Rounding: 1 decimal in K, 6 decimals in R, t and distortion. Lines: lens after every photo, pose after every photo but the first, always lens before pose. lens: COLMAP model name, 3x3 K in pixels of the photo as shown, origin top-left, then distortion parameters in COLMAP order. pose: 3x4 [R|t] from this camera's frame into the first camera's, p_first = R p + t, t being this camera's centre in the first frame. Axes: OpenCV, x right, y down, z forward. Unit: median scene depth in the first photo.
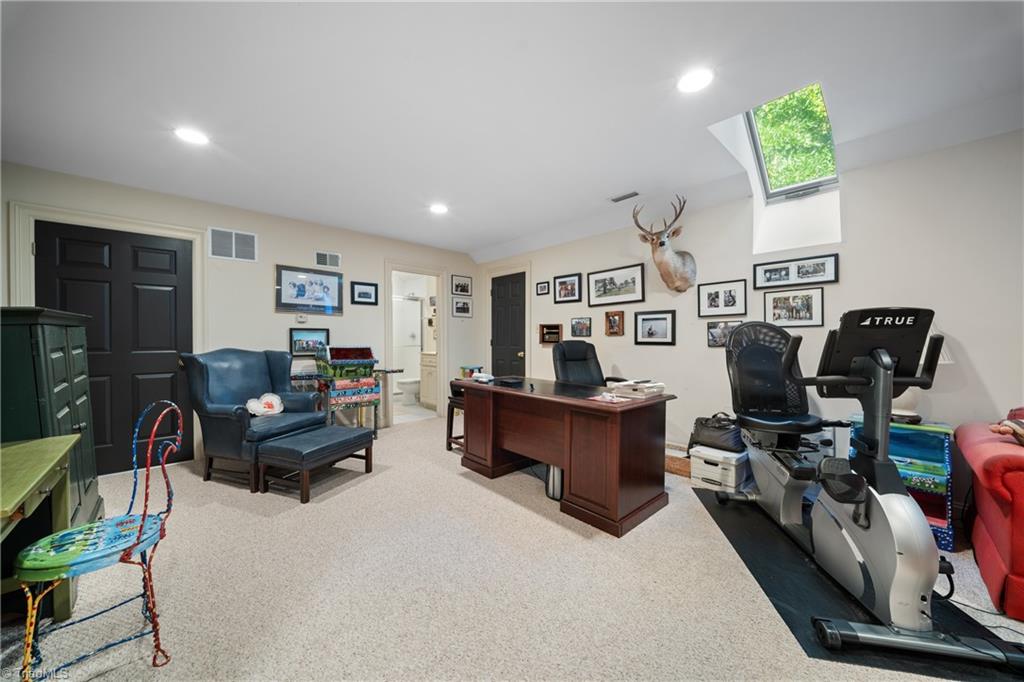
lens RADIAL K [[357.2, 0, 512.1], [0, 357.2, 339.9], [0, 0, 1]] dist [-0.007359, -0.000170]
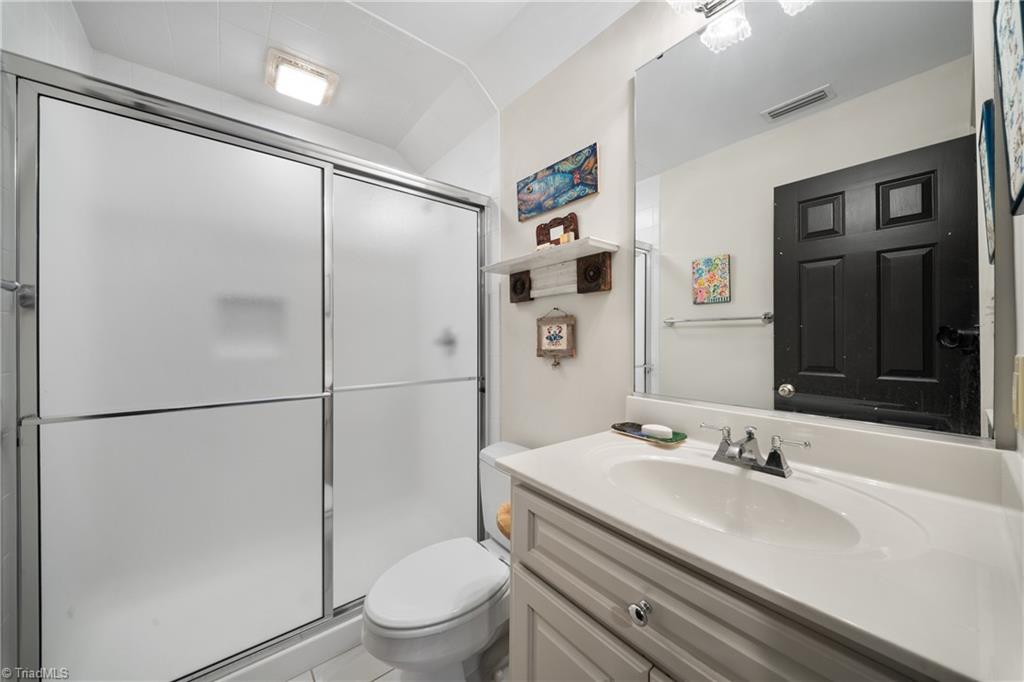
lens RADIAL K [[357.2, 0, 510.8], [0, 357.2, 339.4], [0, 0, 1]] dist [-0.007359, -0.000170]
pose [[0.997237, 0.001788, -0.074261, -0.206872], [-0.002666, 0.999928, -0.011722, -0.009209], [0.074235, 0.011887, 0.997170, 0.720853]]
